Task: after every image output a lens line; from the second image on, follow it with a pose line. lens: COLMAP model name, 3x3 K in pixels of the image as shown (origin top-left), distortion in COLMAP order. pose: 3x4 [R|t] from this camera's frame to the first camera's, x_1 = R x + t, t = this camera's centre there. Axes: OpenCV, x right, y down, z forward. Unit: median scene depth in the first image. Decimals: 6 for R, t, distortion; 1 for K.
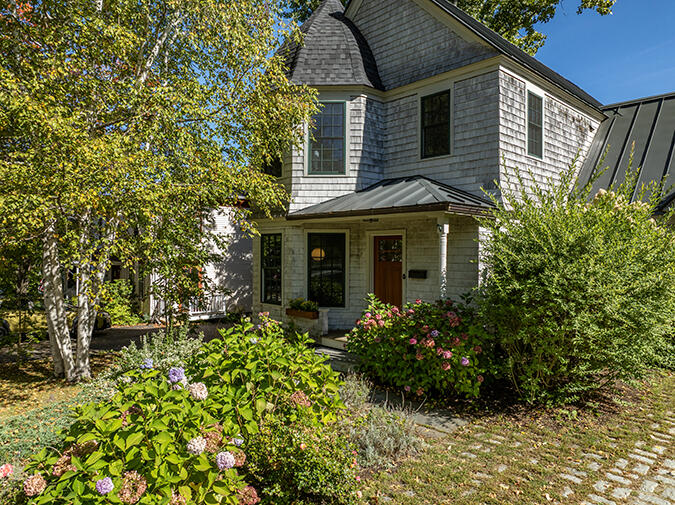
lens RADIAL K [[474.6, 0, 343.7], [0, 474.6, 252.2], [0, 0, 1]] dist [-0.033664, 0.024200]
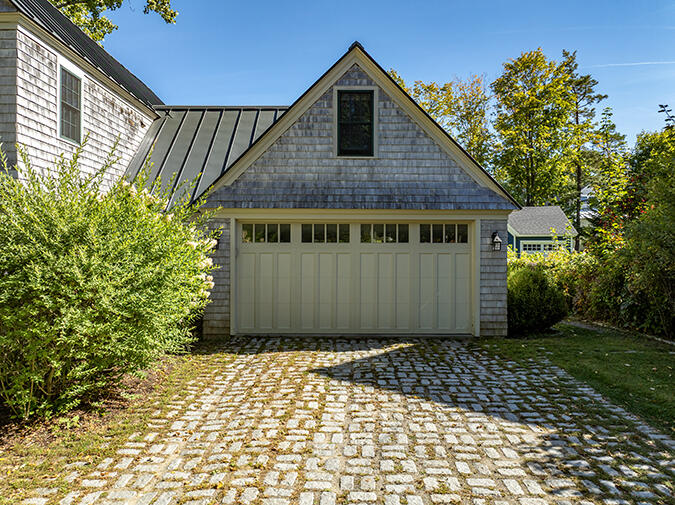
lens RADIAL K [[474.6, 0, 333.0], [0, 474.6, 252.2], [0, 0, 1]] dist [-0.033664, 0.024200]
pose [[0.699357, -0.002011, 0.714770, 0.114530], [-0.000693, 0.999994, 0.003492, 0.008799], [-0.714772, -0.002938, 0.699351, 0.003067]]
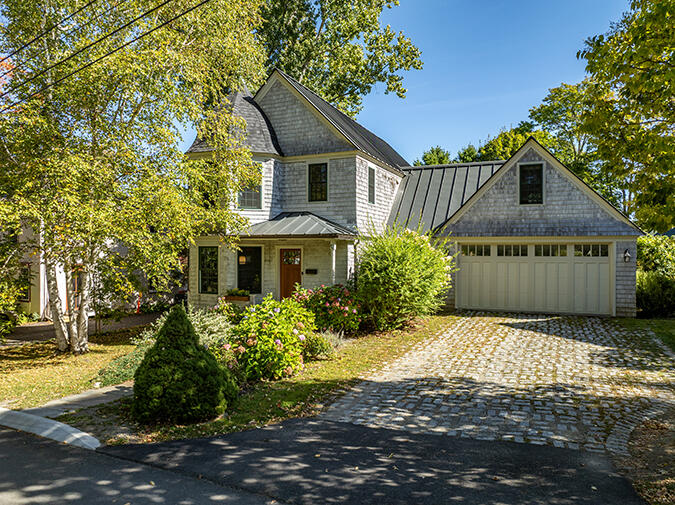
lens RADIAL K [[474.6, 0, 341.5], [0, 474.6, 252.2], [0, 0, 1]] dist [-0.033664, 0.024200]
pose [[0.920687, -0.002237, 0.390294, -0.397826], [0.001099, 0.999994, 0.003138, -0.027929], [-0.390299, -0.002461, 0.920685, -0.598713]]
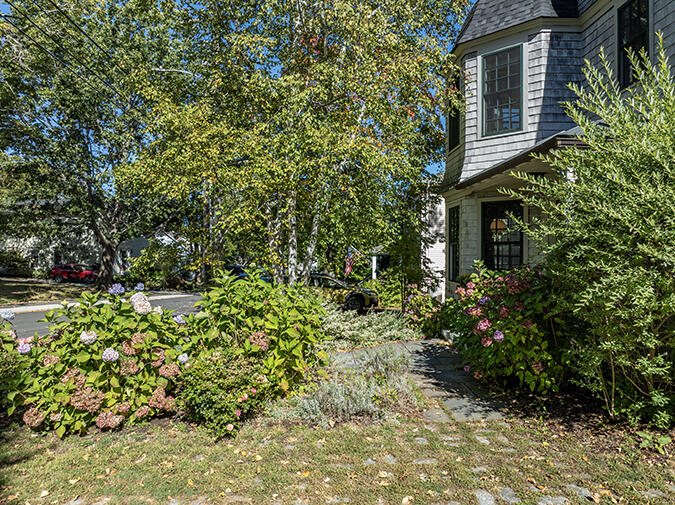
lens RADIAL K [[474.6, 0, 339.4], [0, 474.6, 253.7], [0, 0, 1]] dist [-0.033664, 0.024200]
pose [[0.747757, 0.001473, -0.663971, 0.344860], [-0.003585, 0.999992, -0.001818, 0.064094], [0.663963, 0.003739, 0.747756, 0.168650]]
